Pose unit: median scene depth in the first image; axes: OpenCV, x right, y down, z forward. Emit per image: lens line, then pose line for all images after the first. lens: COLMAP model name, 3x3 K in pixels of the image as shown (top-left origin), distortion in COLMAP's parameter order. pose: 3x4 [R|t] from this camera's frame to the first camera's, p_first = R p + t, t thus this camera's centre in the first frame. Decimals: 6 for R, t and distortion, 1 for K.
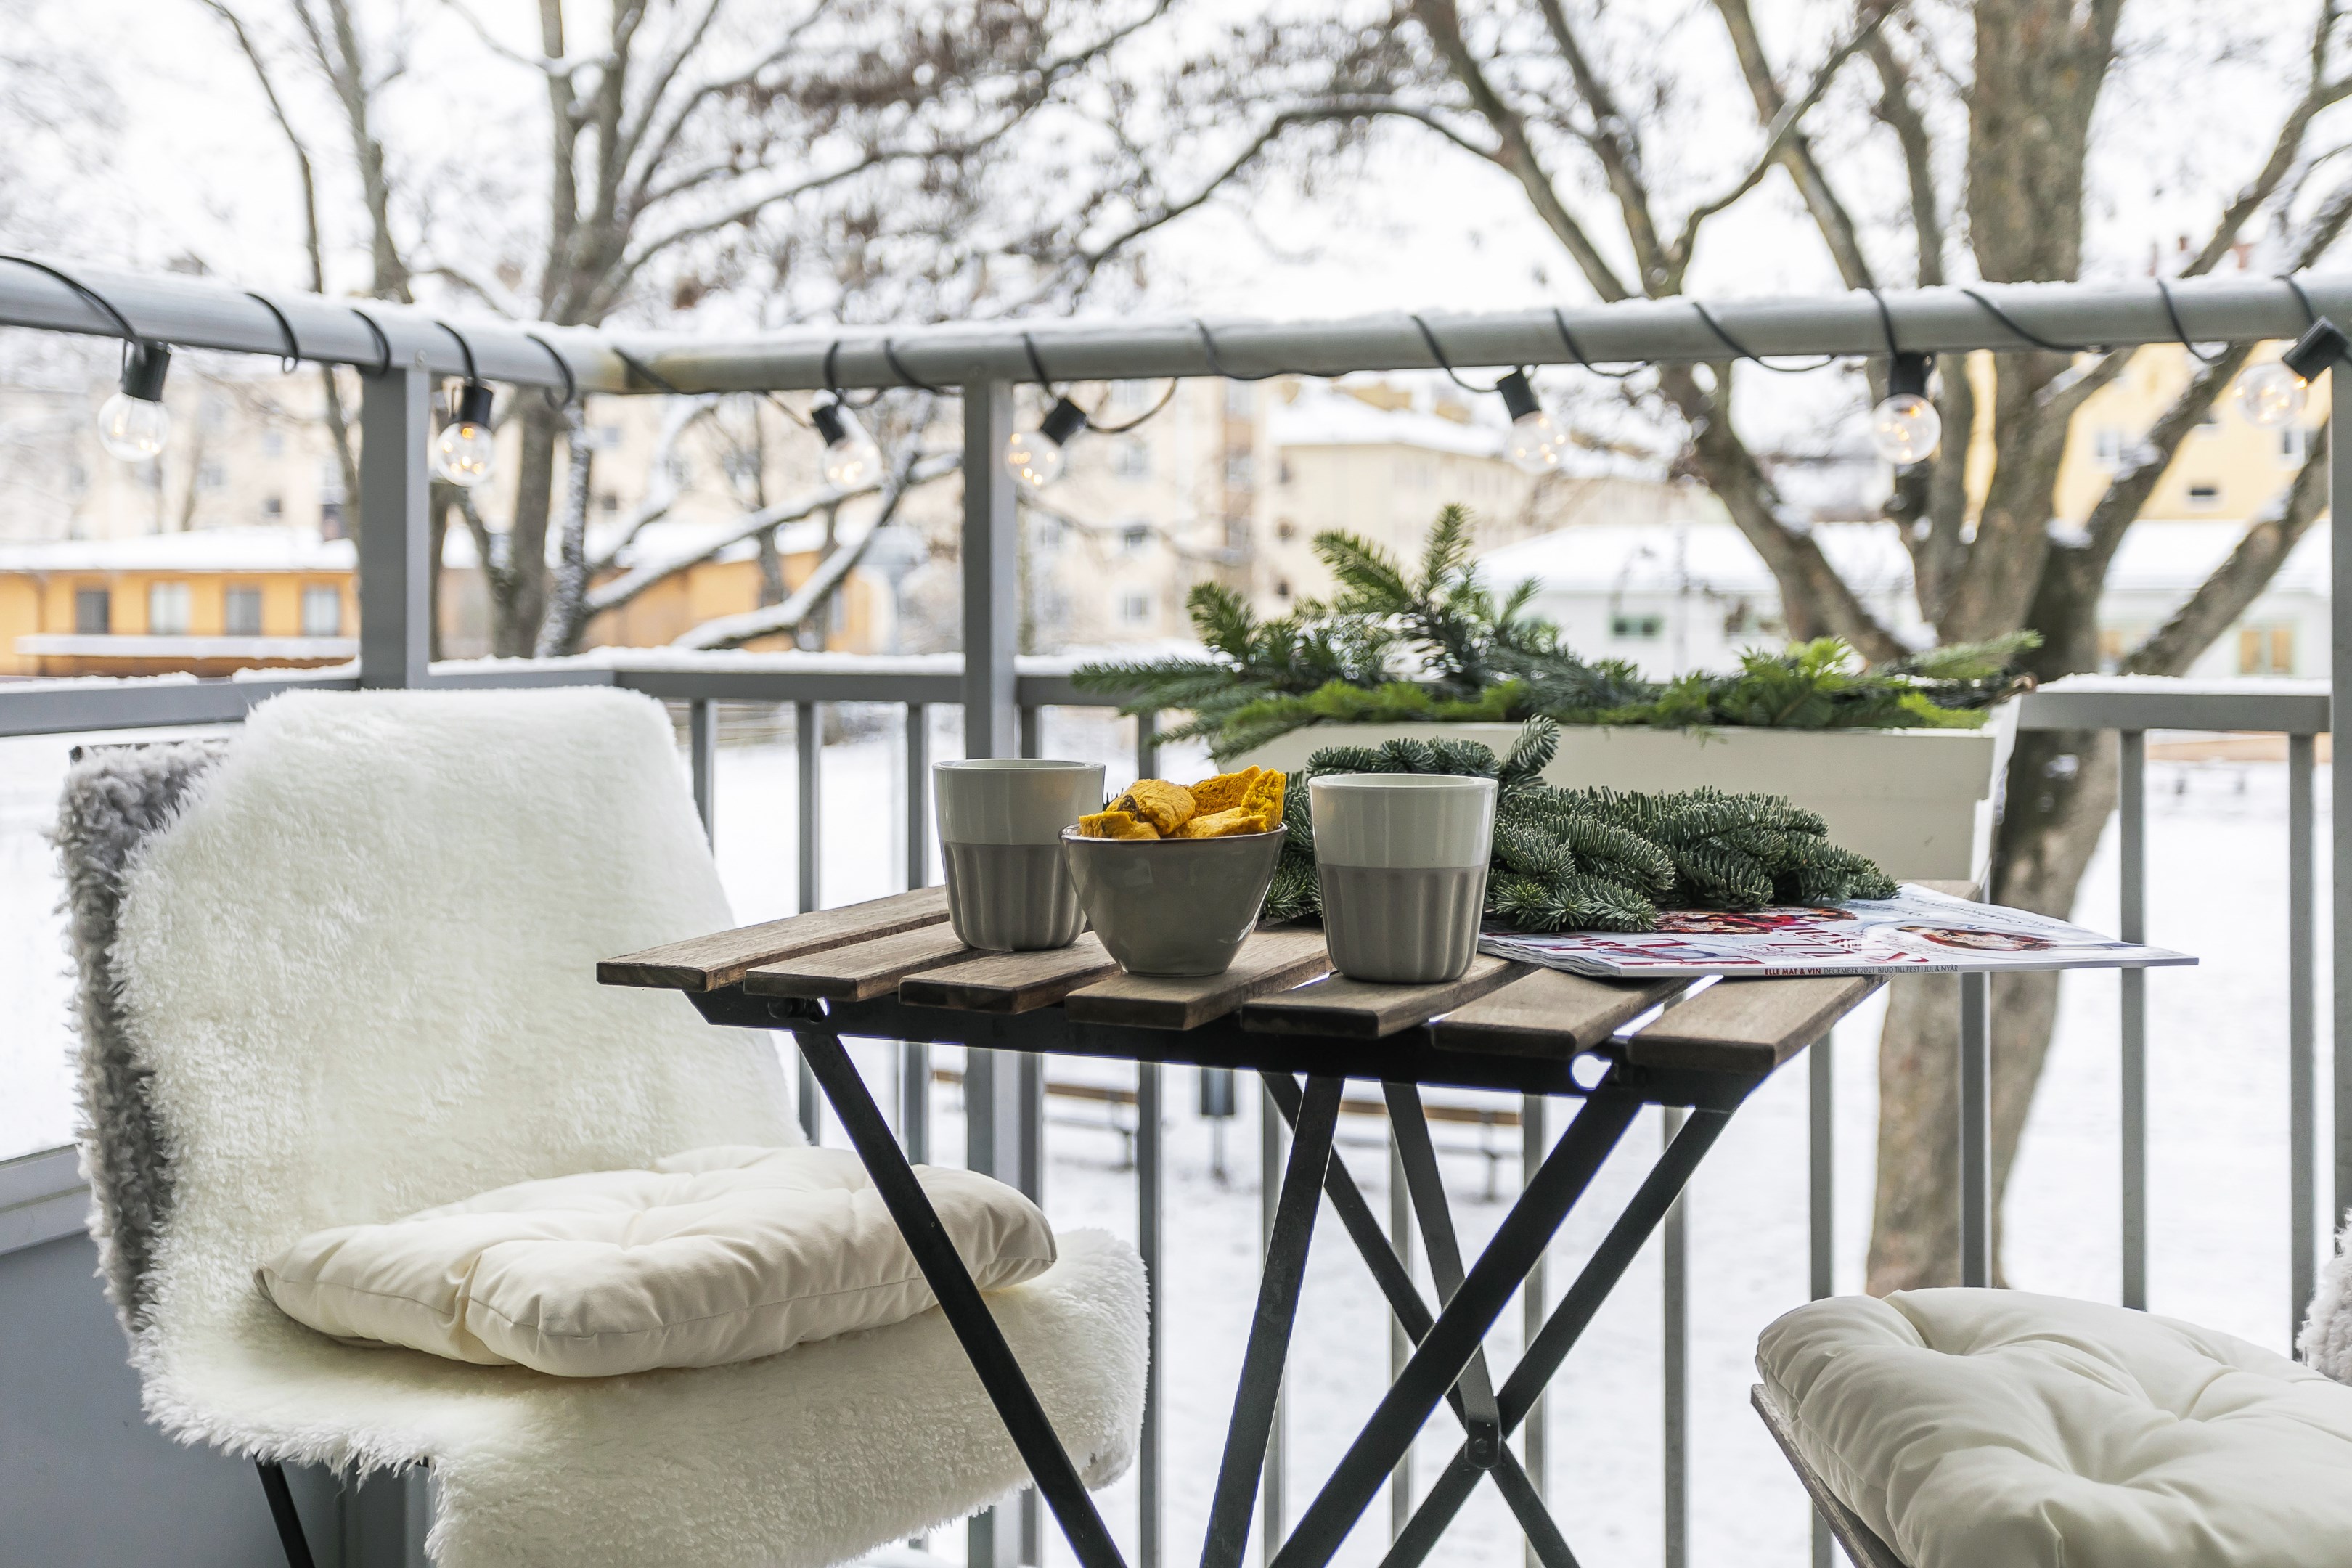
lens RADIAL K [[2610.5, 0, 1148.0], [0, 2610.5, 625.9], [0, 0, 1]] dist [-0.009553, 0.000000]
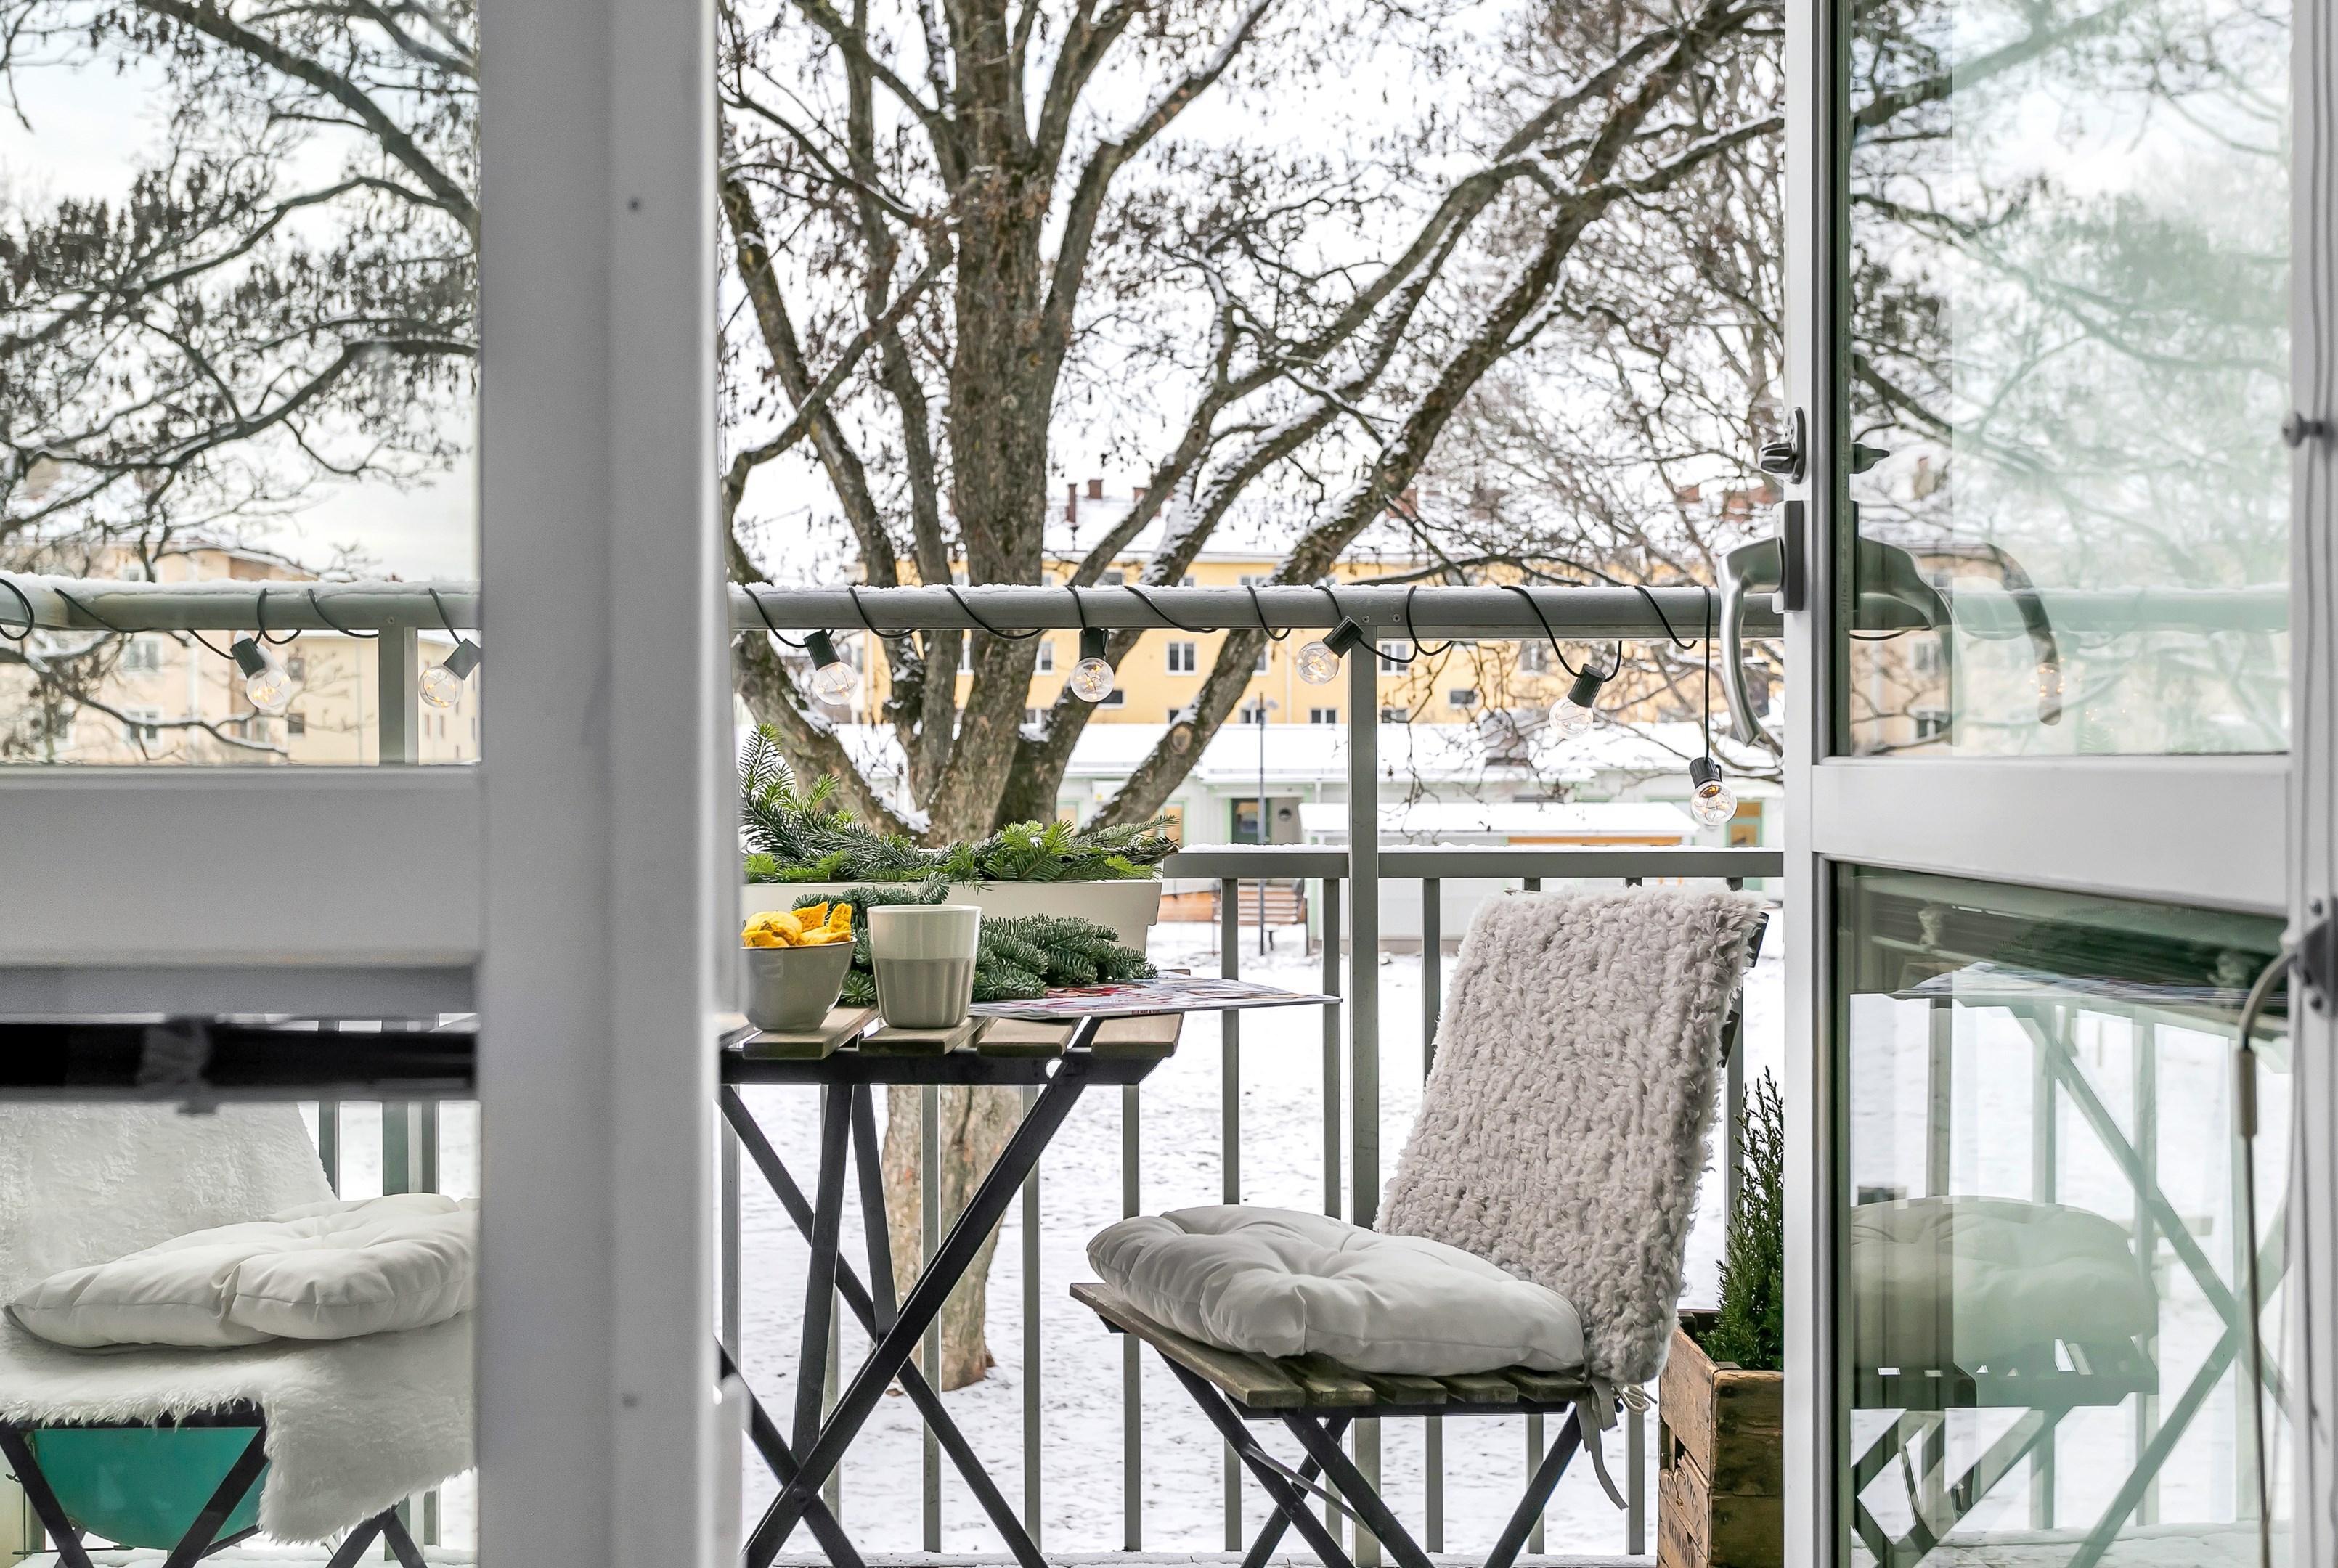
lens RADIAL K [[2364.0, 0, 1169.3], [0, 2364.0, 789.1], [0, 0, 1]] dist [0.006743, 0.000000]
pose [[0.915925, -0.003613, 0.401334, -0.244069], [0.006957, 0.999952, -0.006875, -0.003735], [-0.401290, 0.009089, 0.915906, -0.300482]]
